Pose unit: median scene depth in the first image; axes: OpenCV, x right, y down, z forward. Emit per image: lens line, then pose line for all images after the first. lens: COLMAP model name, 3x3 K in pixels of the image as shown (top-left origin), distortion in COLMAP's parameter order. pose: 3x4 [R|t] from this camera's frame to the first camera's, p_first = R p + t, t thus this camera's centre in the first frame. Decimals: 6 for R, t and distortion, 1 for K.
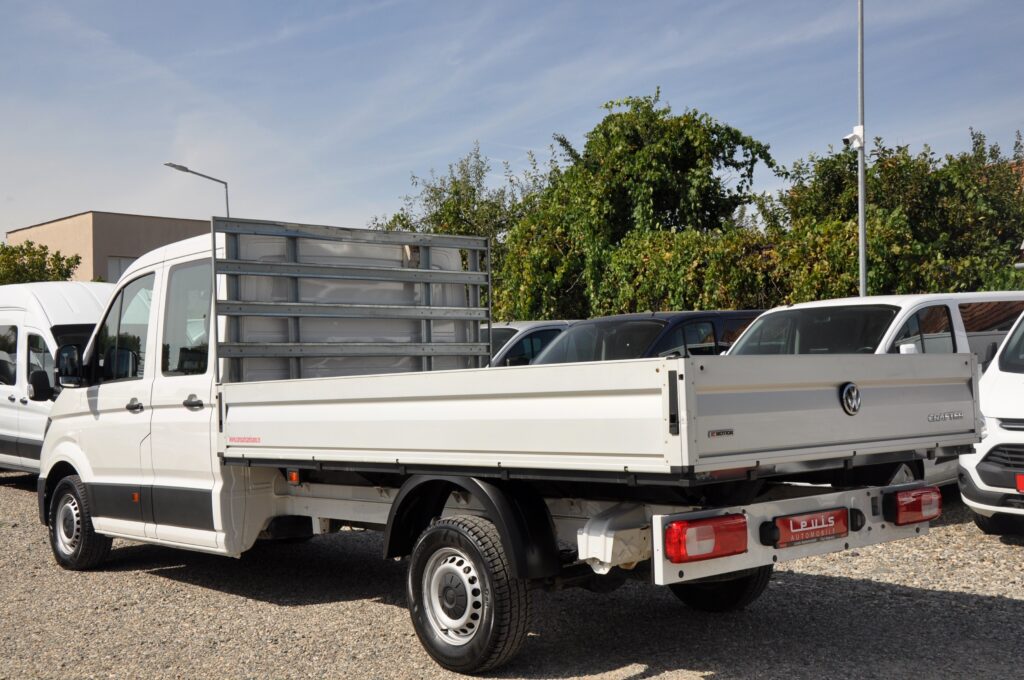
lens RADIAL K [[1179.7, 0, 493.3], [0, 1179.7, 338.4], [0, 0, 1]] dist [0.092895, 0.022151]
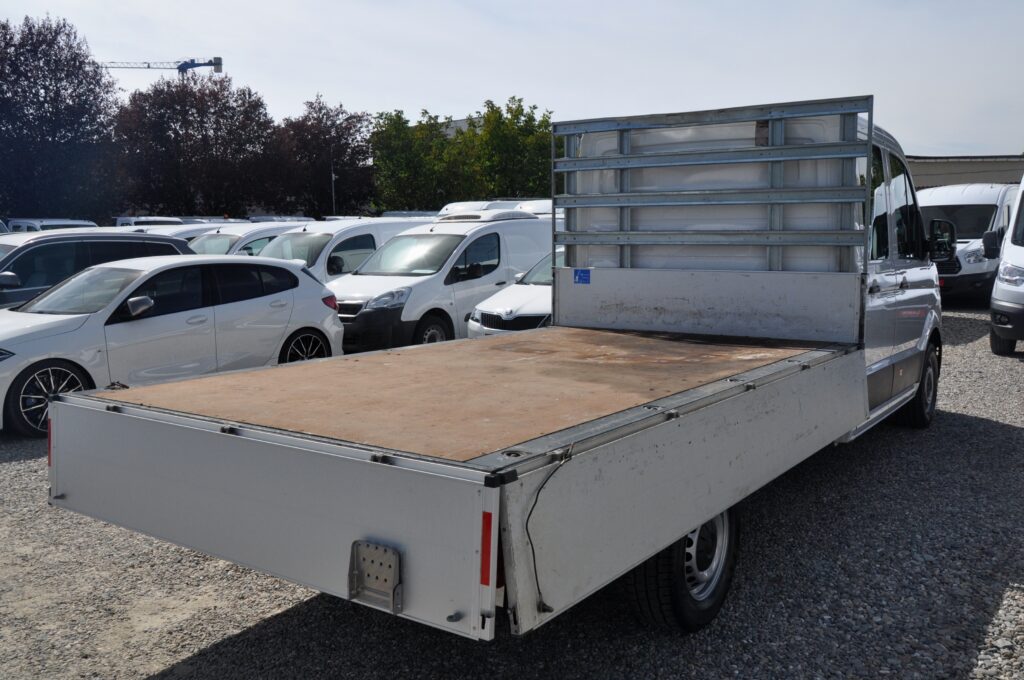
lens RADIAL K [[885.7, 0, 512.0], [0, 885.7, 340.0], [0, 0, 1]] dist [-0.085853, 0.138578]
pose [[0.270898, 0.144775, -0.951659, 0.446877], [0.031850, 0.986736, 0.159177, -0.023361], [0.962081, -0.073431, 0.262694, 0.542747]]
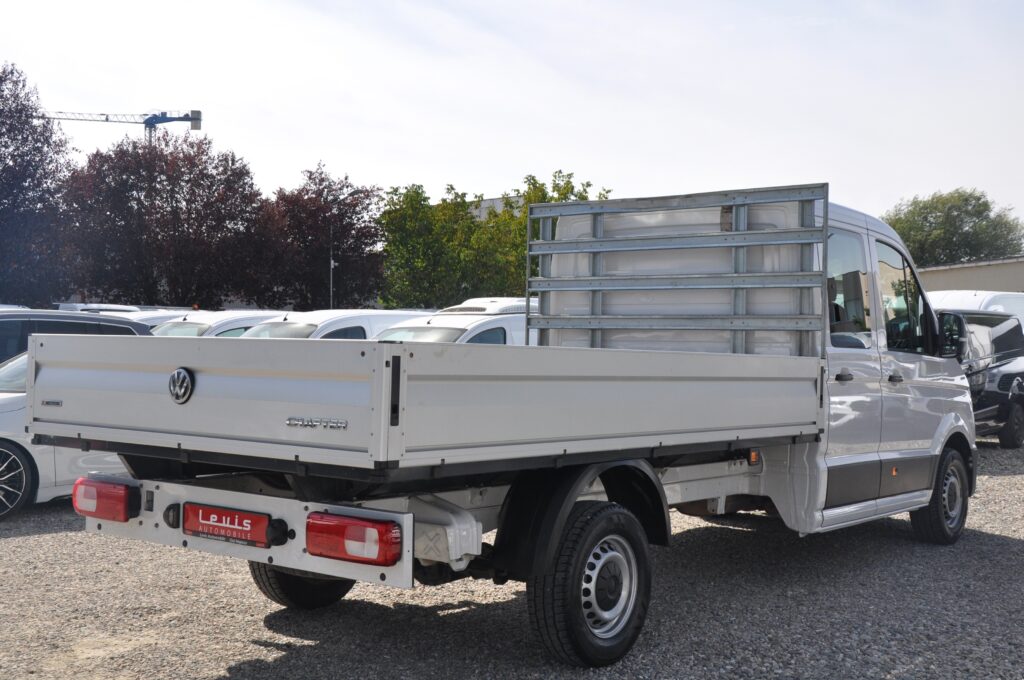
lens RADIAL K [[1201.6, 0, 512.0], [0, 1201.6, 340.0], [0, 0, 1]] dist [0.122707, 0.000910]
pose [[0.215384, 0.029013, -0.976098, 0.666678], [0.006604, 0.999492, 0.031165, -0.006535], [0.976507, -0.013158, 0.215083, 0.551641]]
